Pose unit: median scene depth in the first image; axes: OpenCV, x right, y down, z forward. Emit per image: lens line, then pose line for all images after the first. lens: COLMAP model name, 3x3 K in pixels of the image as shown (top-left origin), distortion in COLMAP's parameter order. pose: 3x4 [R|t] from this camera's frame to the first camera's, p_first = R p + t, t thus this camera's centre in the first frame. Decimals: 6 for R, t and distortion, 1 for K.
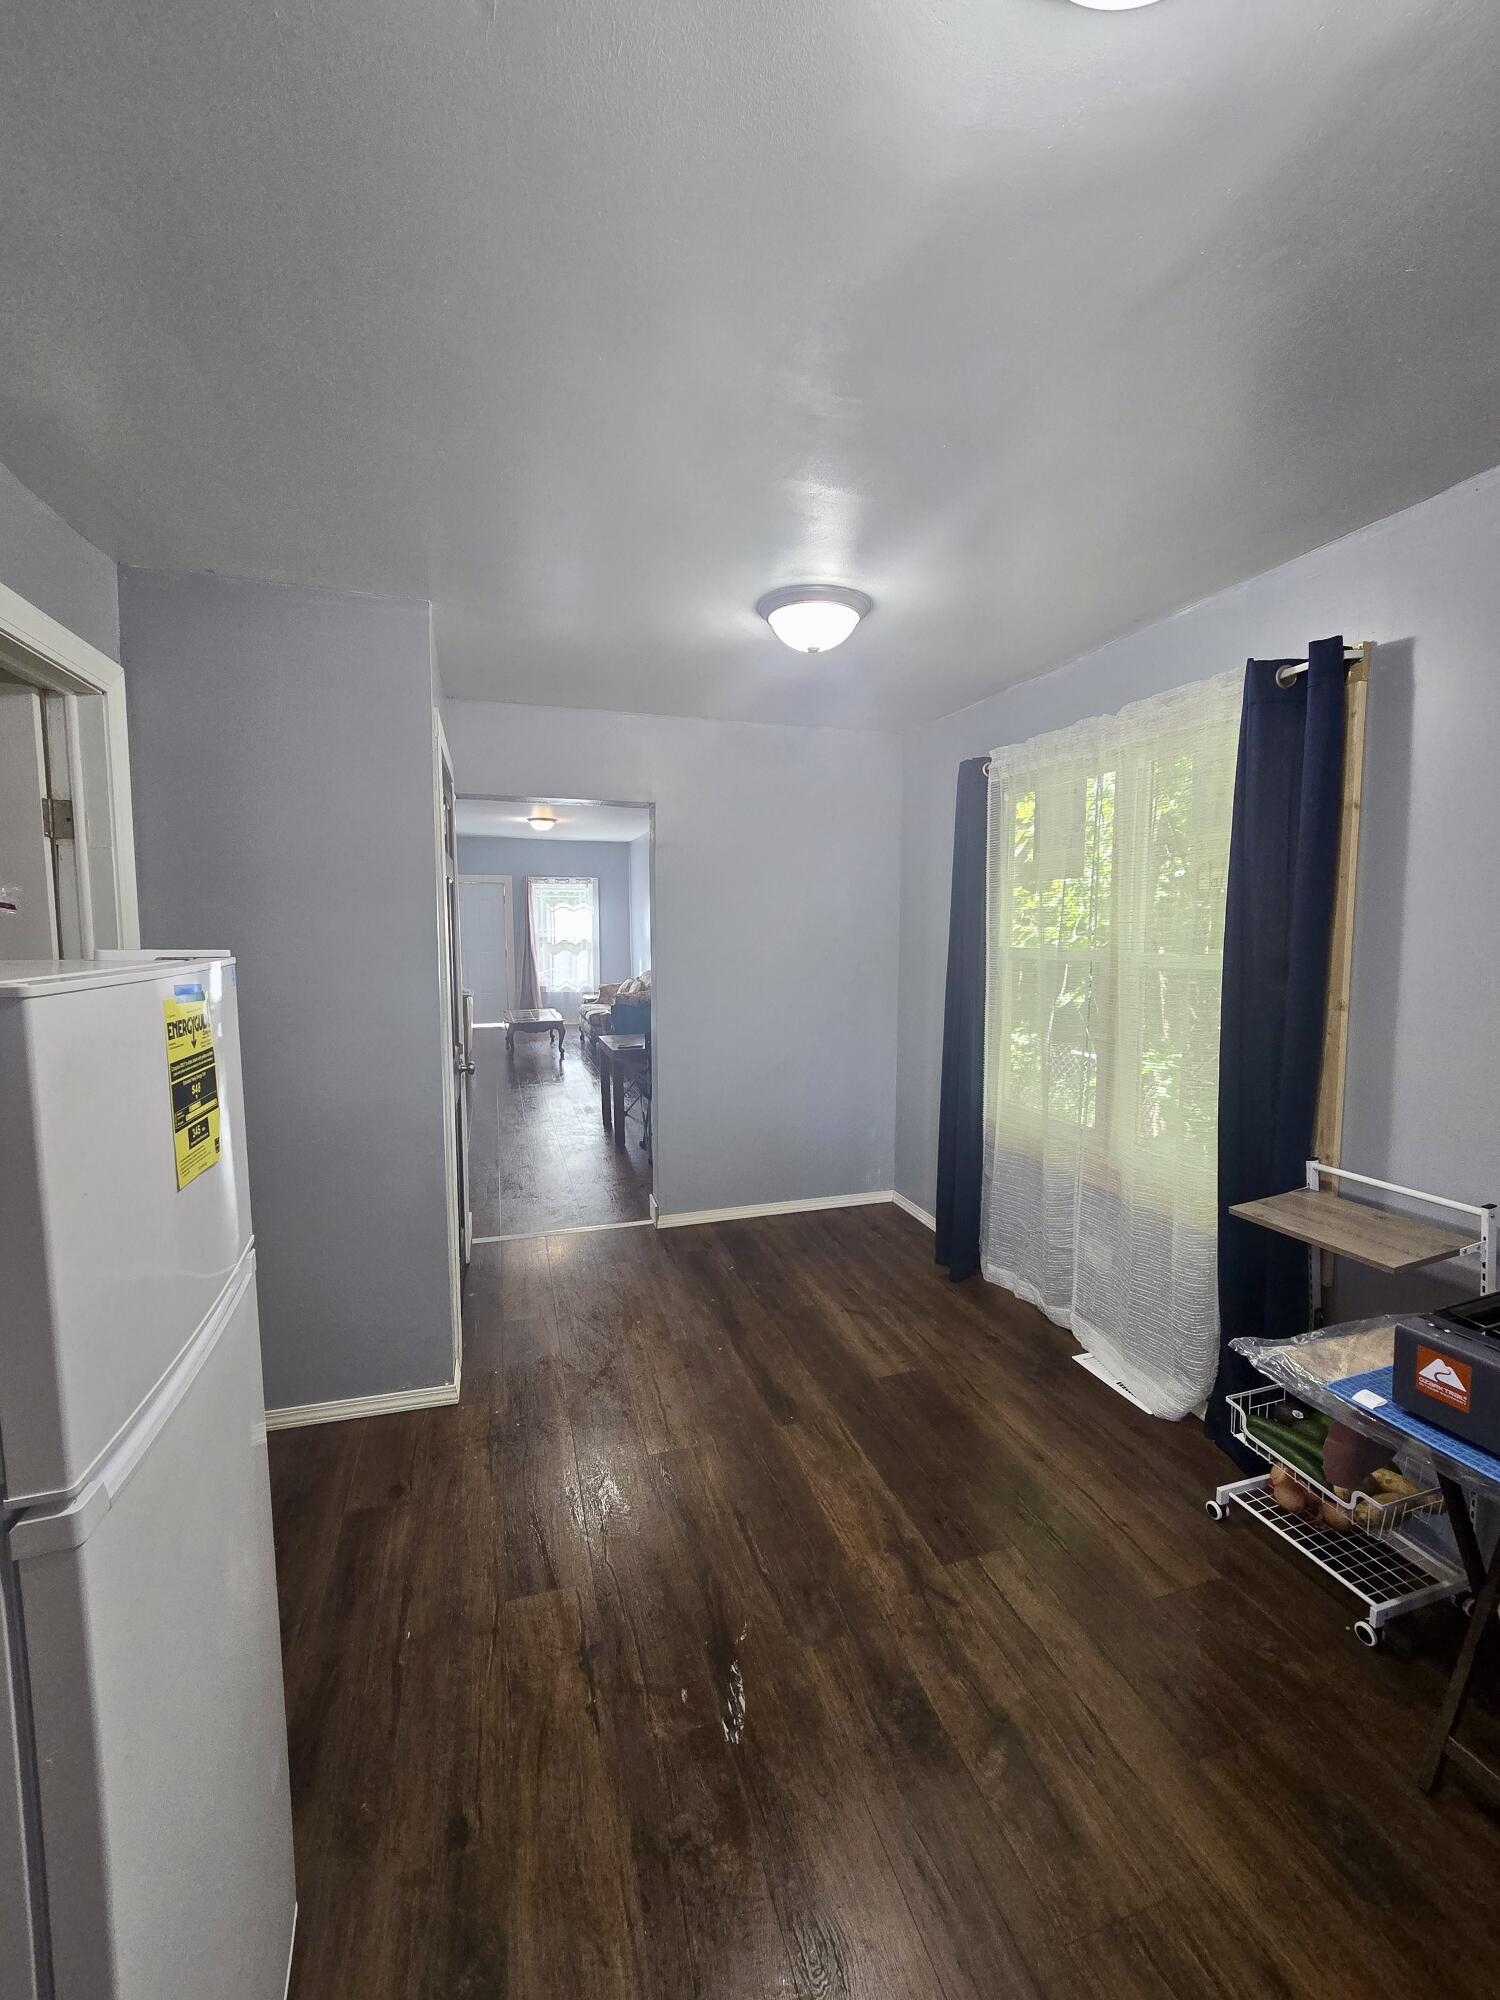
lens RADIAL K [[821.9, 0, 753.2], [0, 821.9, 1002.8], [0, 0, 1]] dist [0.002410, 0.000324]
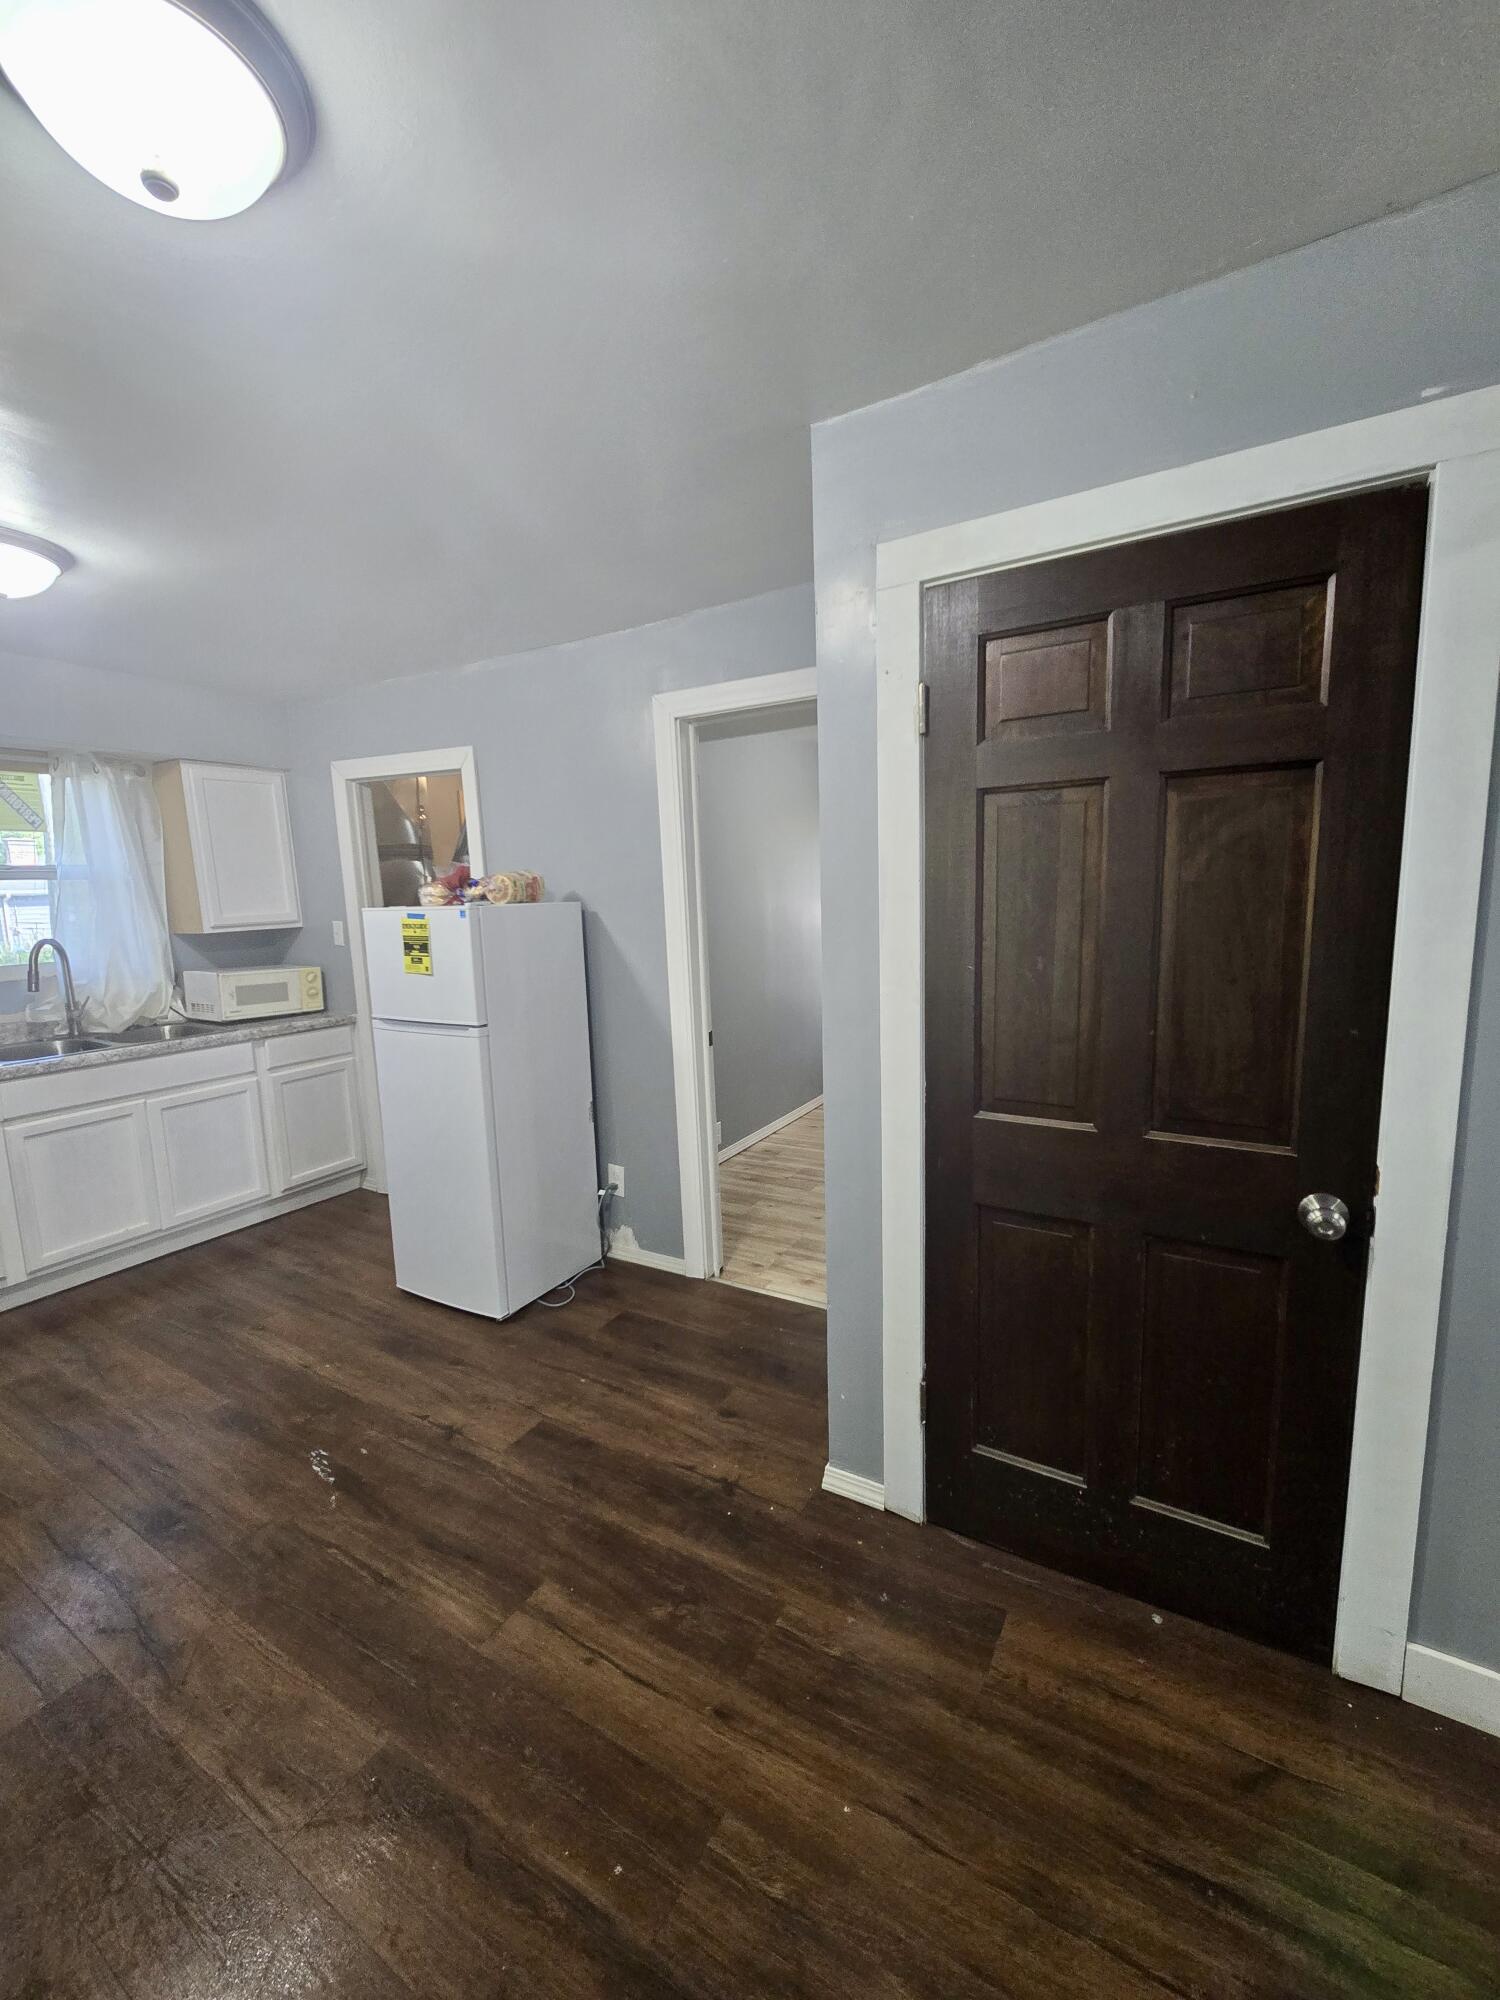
lens RADIAL K [[821.9, 0, 753.2], [0, 821.9, 1002.8], [0, 0, 1]] dist [0.002410, 0.000324]
pose [[-0.746232, 0.118899, -0.654982, 0.193622], [-0.029770, 0.976975, 0.211268, -0.168921], [0.665020, 0.177154, -0.725510, 1.814567]]
